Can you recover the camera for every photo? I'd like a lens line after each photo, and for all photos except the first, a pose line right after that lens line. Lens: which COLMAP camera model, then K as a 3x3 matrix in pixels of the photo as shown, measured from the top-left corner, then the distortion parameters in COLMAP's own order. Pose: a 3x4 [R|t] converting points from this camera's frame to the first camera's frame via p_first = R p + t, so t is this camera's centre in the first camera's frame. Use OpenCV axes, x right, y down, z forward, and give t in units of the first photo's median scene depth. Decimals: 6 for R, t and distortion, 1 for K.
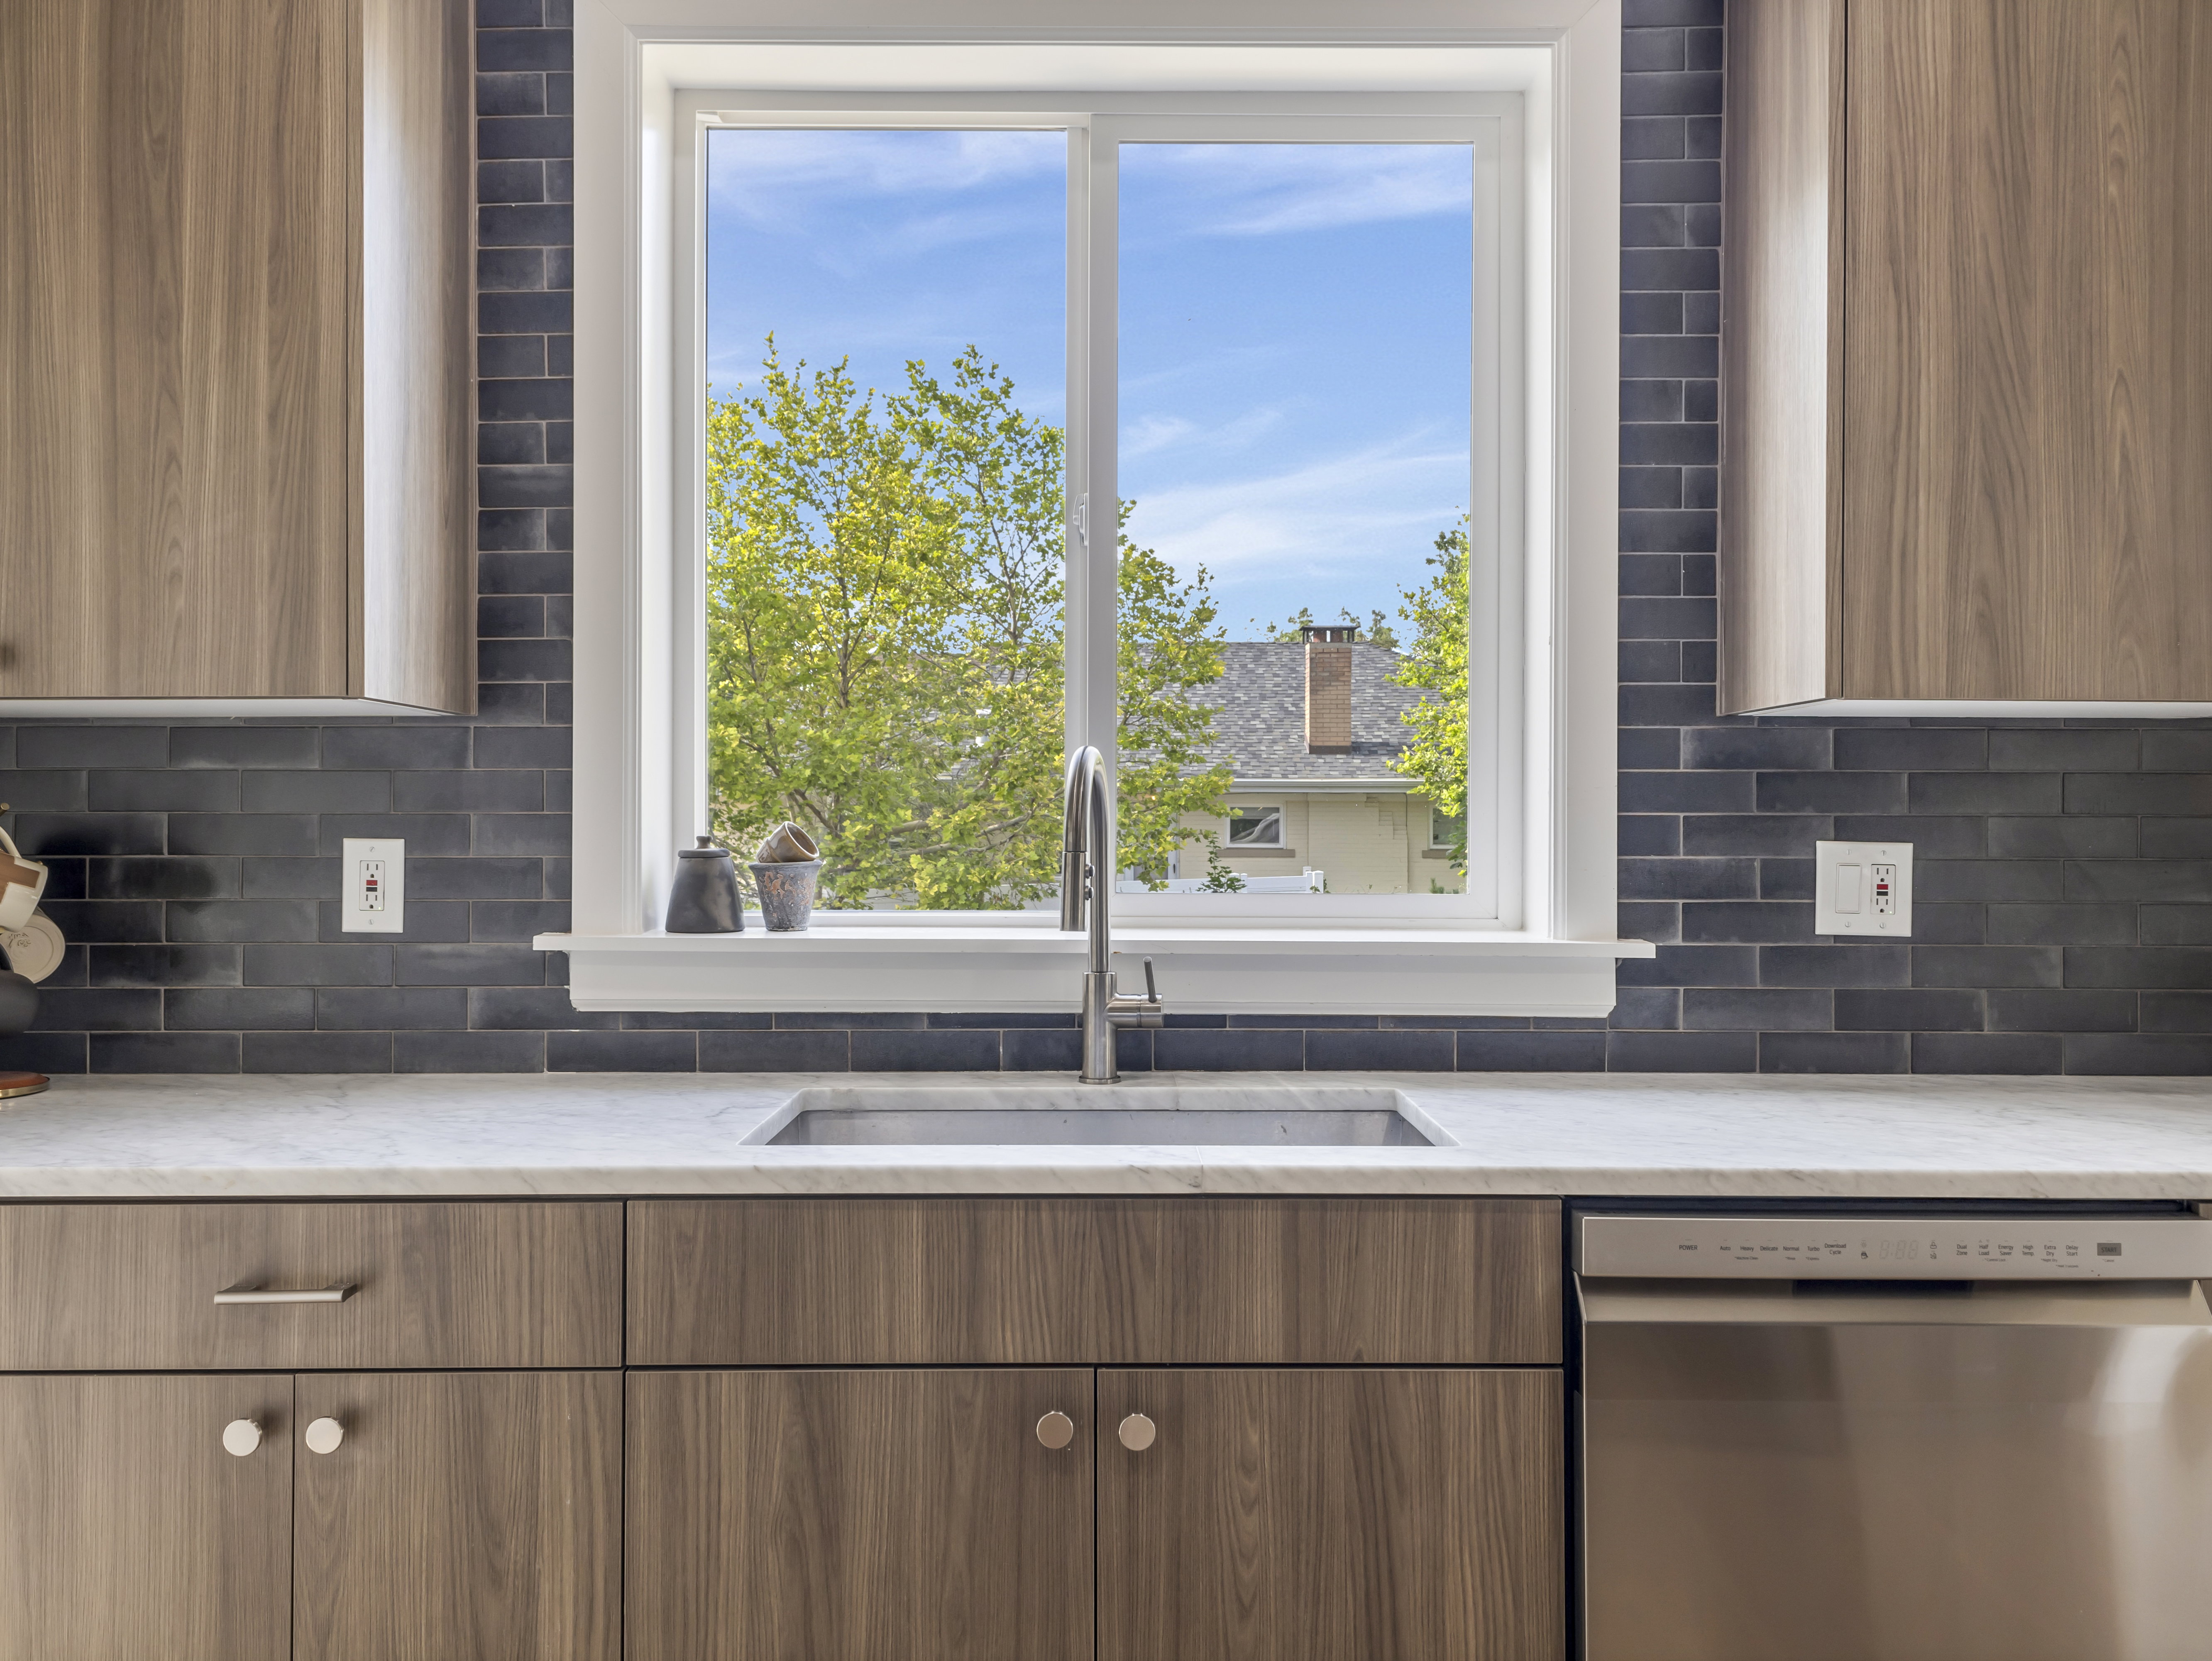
lens RADIAL K [[1693.8, 0, 1106.0], [0, 1693.8, 830.5], [0, 0, 1]] dist [0.000535, -0.000171]
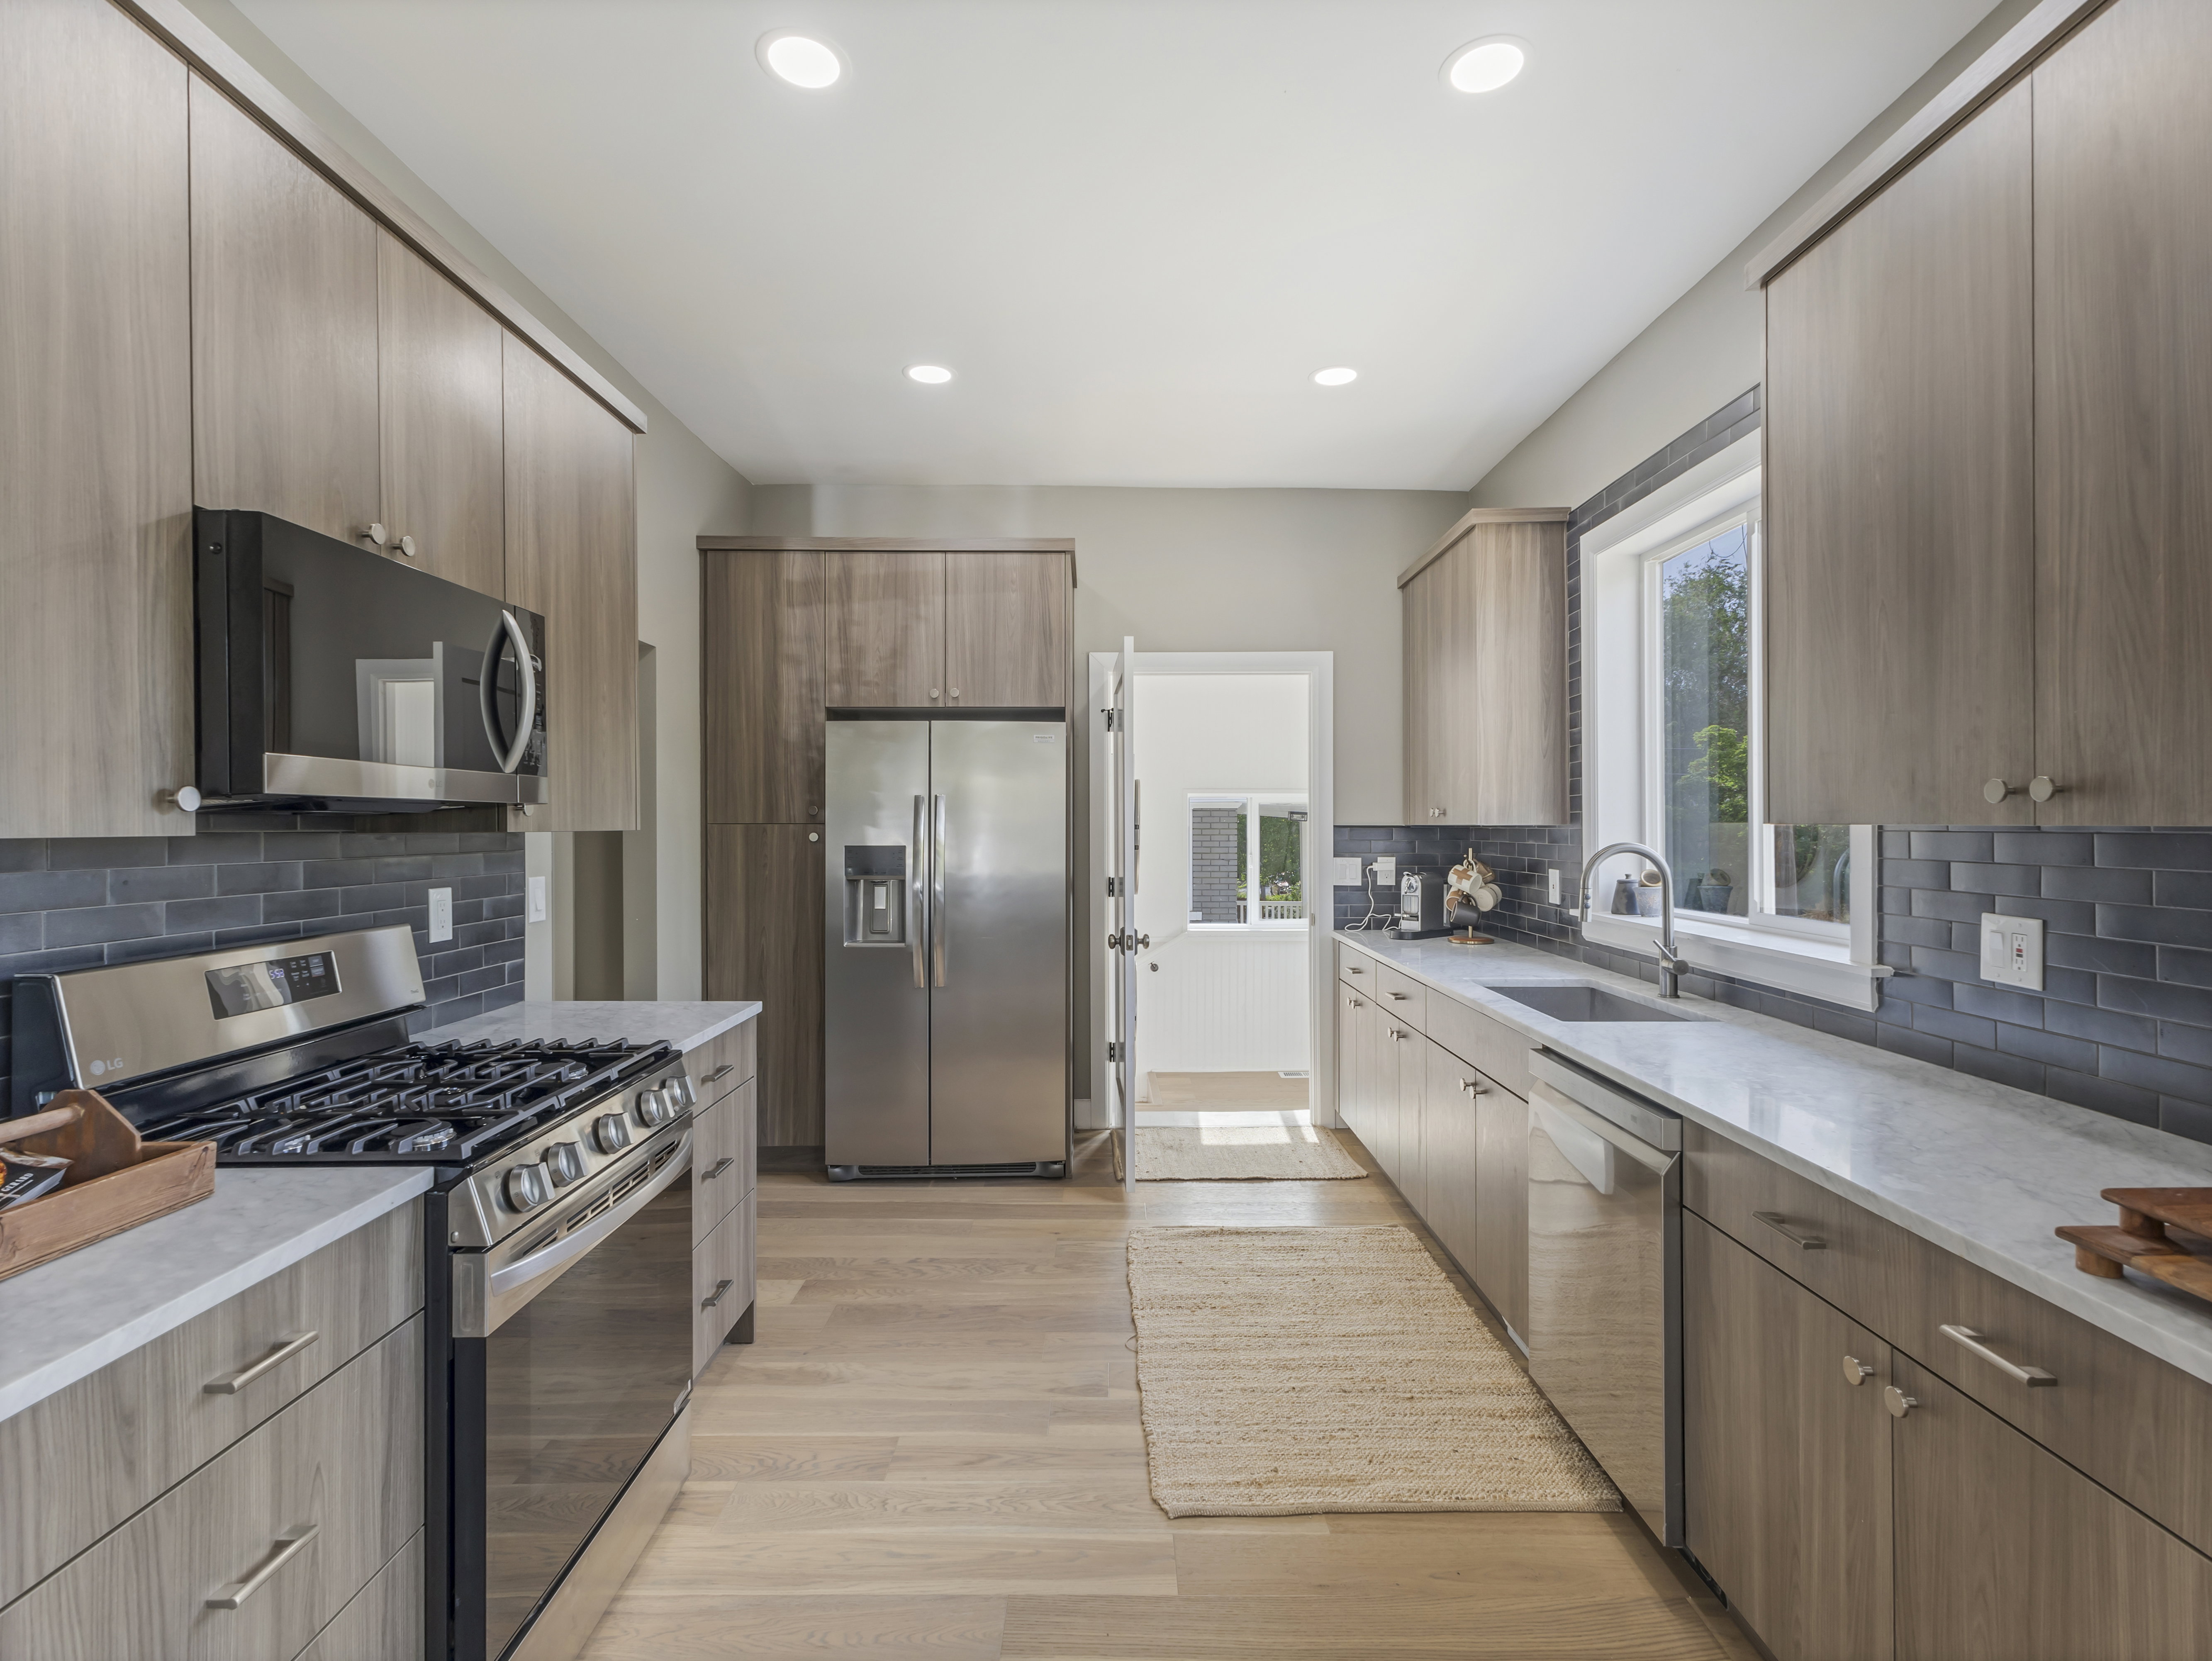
lens RADIAL K [[1078.9, 0, 1111.2], [0, 1078.9, 826.6], [0, 0, 1]] dist [0.005589, 0.005454]
pose [[0.003031, -0.000196, -0.999995, 1.313583], [-0.001242, 0.999999, -0.000200, -0.063555], [0.999995, 0.001243, 0.003030, 0.281579]]
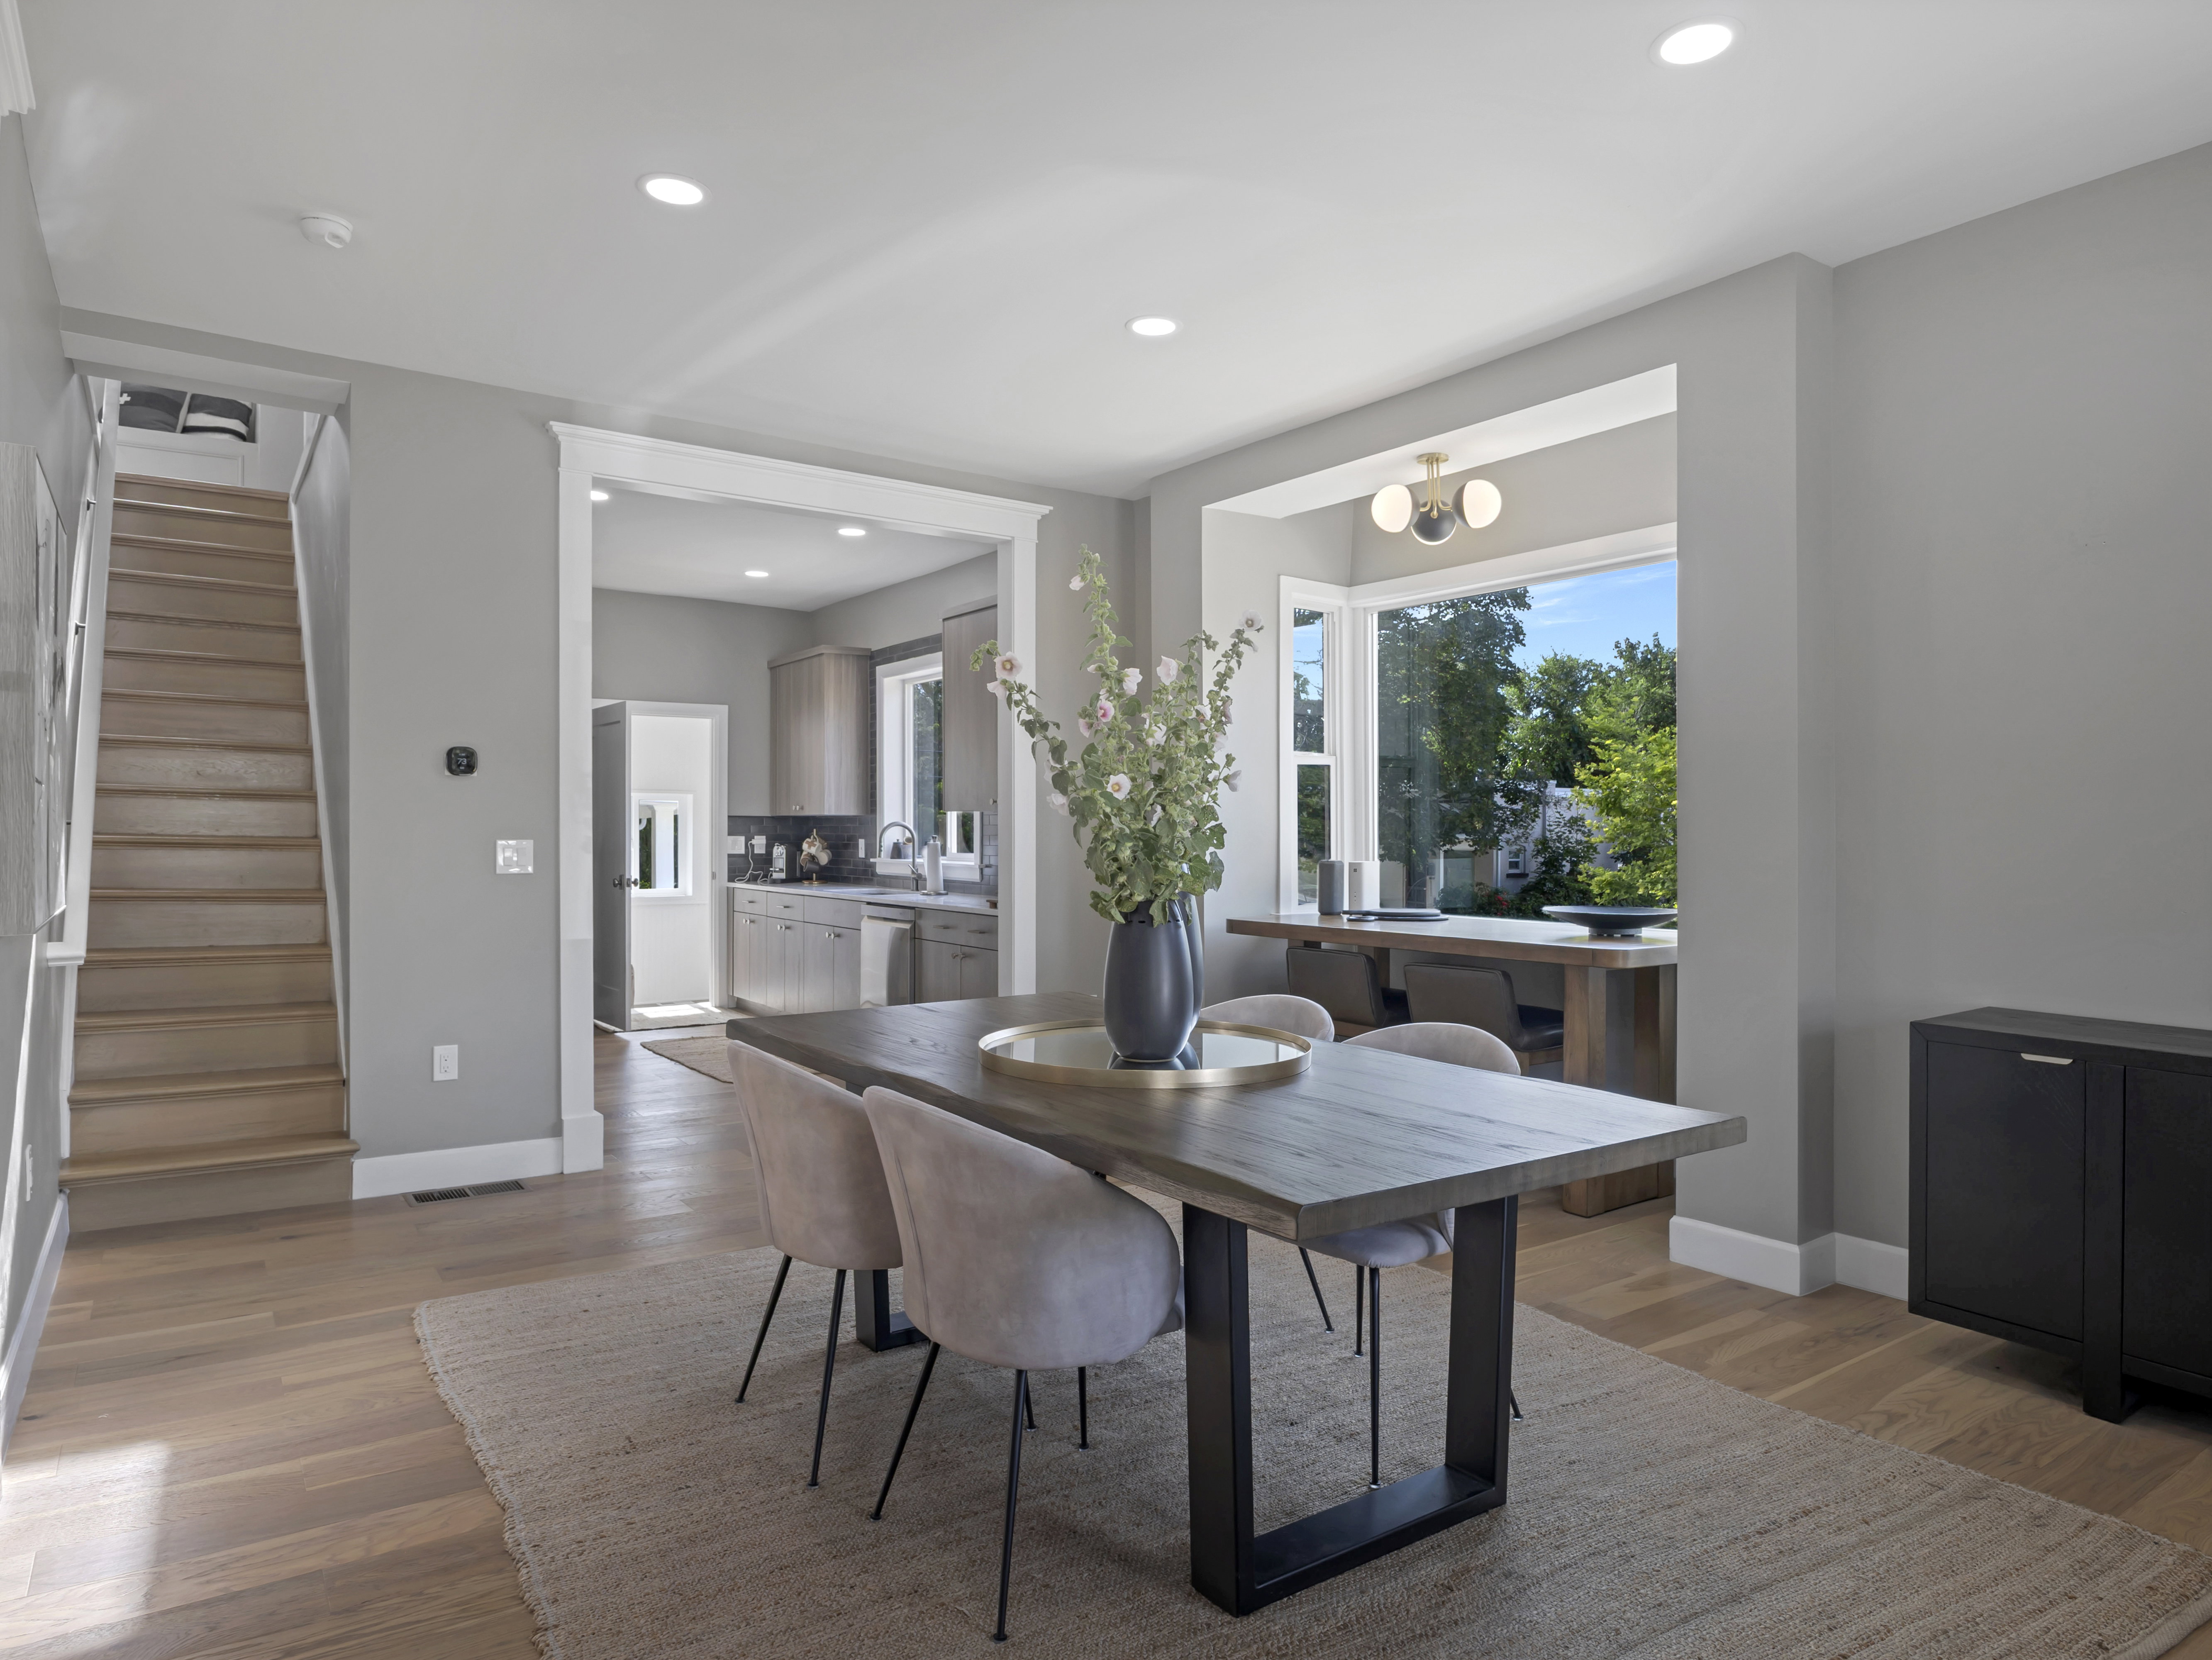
lens RADIAL K [[1337.7, 0, 1106.0], [0, 1337.7, 830.0], [0, 0, 1]] dist [-0.002212, 0.000365]
pose [[0.570358, -0.001779, -0.821394, 3.300166], [-0.003707, 0.999982, -0.004739, -0.005892], [0.821388, 0.005747, 0.570341, -0.691166]]
